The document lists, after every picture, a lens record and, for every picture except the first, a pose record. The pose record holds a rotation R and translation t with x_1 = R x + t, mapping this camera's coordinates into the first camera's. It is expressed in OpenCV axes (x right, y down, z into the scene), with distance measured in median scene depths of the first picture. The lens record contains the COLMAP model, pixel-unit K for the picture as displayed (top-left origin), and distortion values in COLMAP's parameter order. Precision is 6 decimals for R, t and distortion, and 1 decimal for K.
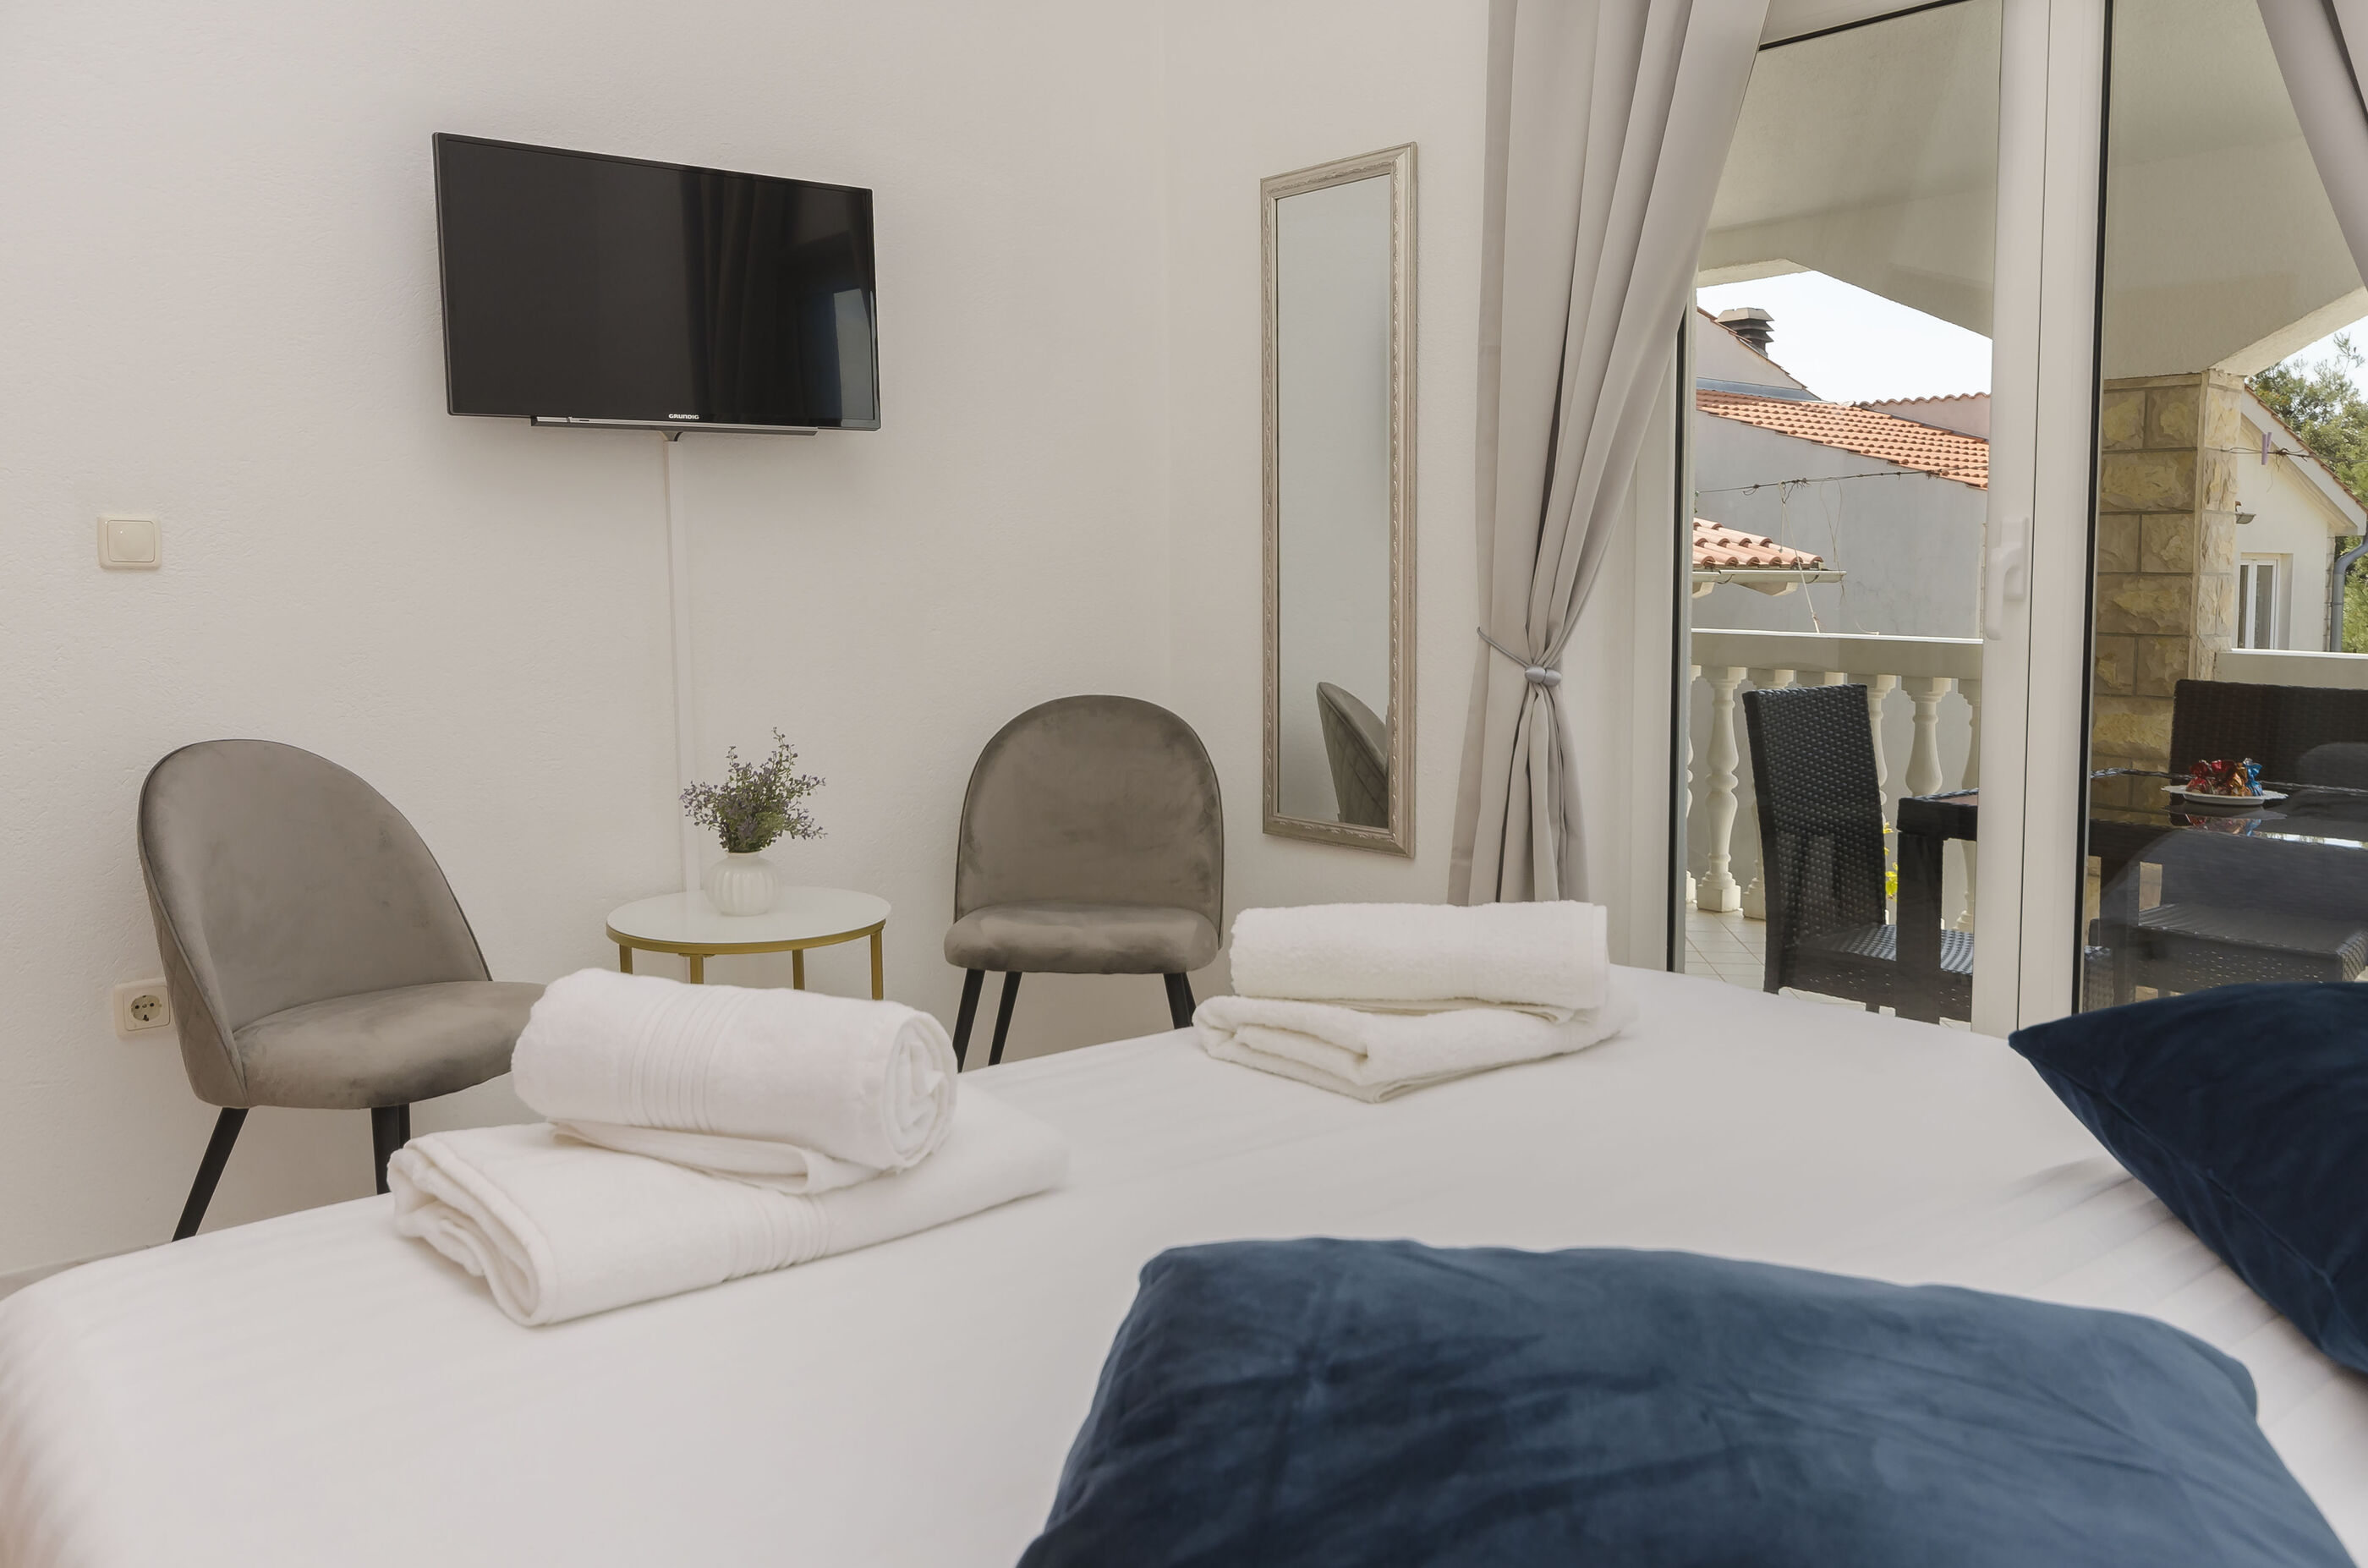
lens RADIAL K [[1690.3, 0, 1185.6], [0, 1690.3, 675.9], [0, 0, 1]] dist [-0.002046, 0.000365]
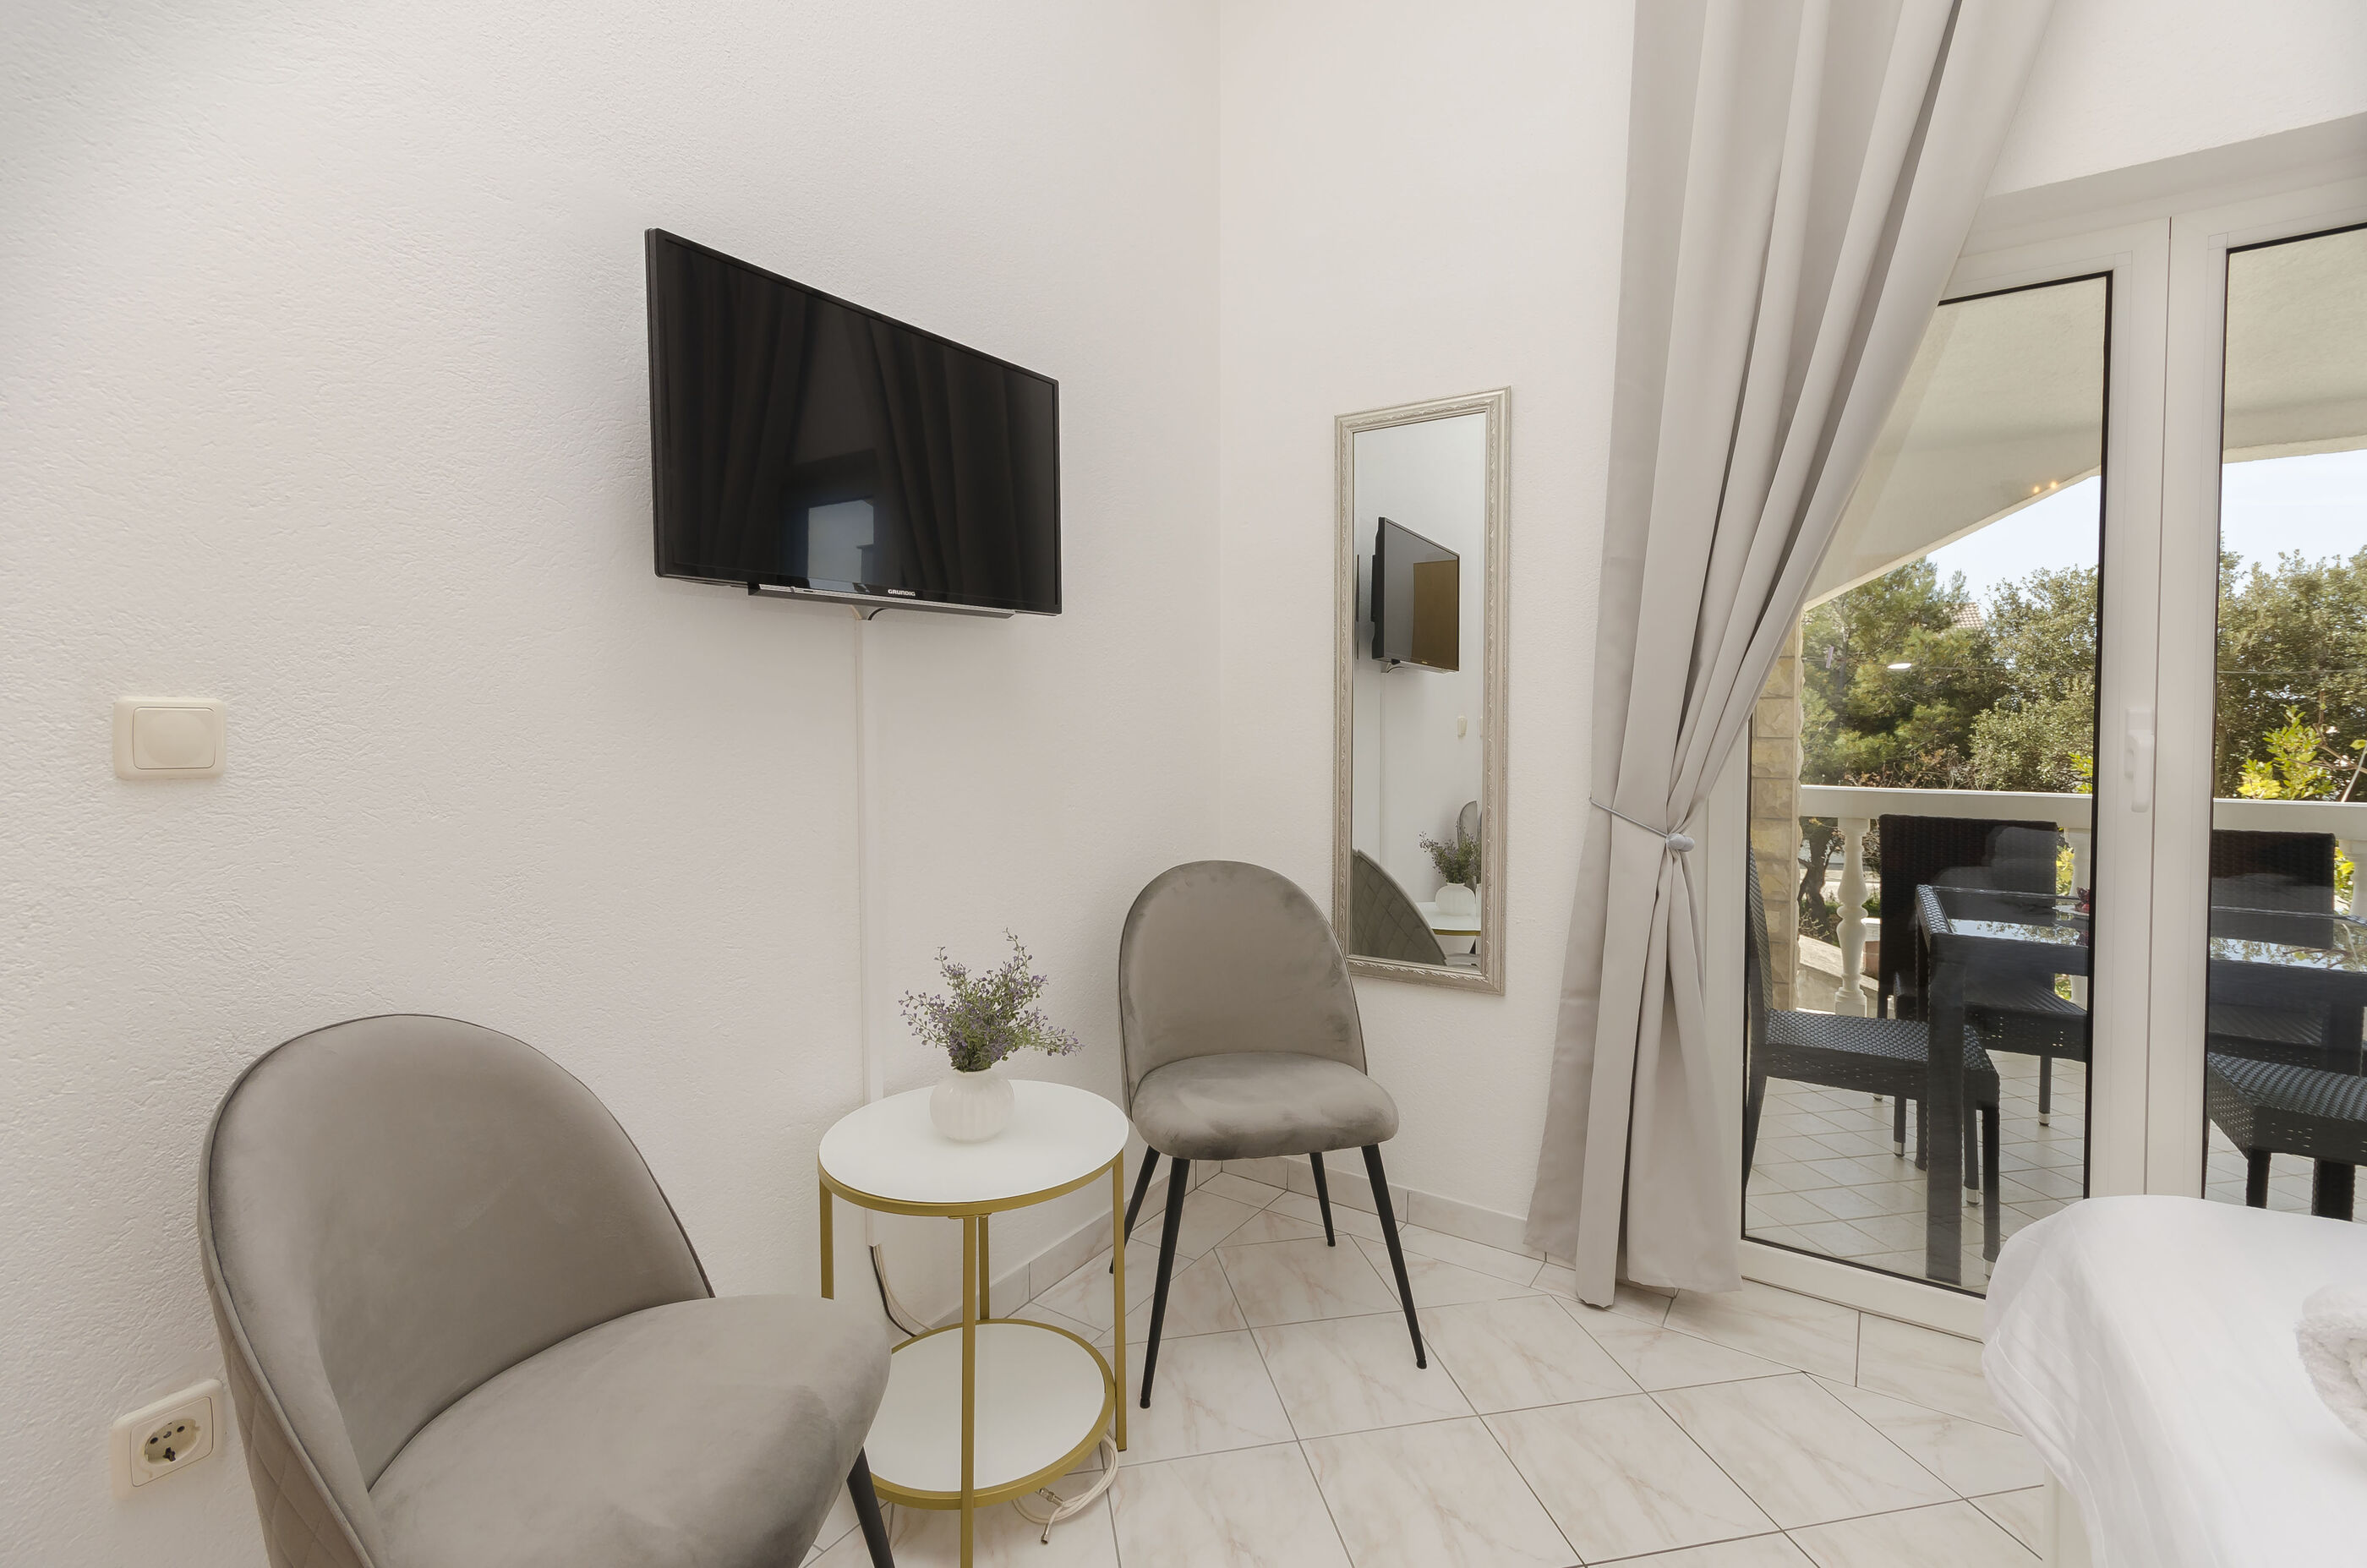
lens RADIAL K [[1018.2, 0, 1190.4], [0, 1018.2, 728.8], [0, 0, 1]] dist [0.001974, 0.000322]
pose [[0.959296, -0.003417, 0.282382, -0.301900], [0.019851, 0.998269, -0.055359, -0.045385], [-0.281704, 0.058712, 0.957703, 0.427247]]
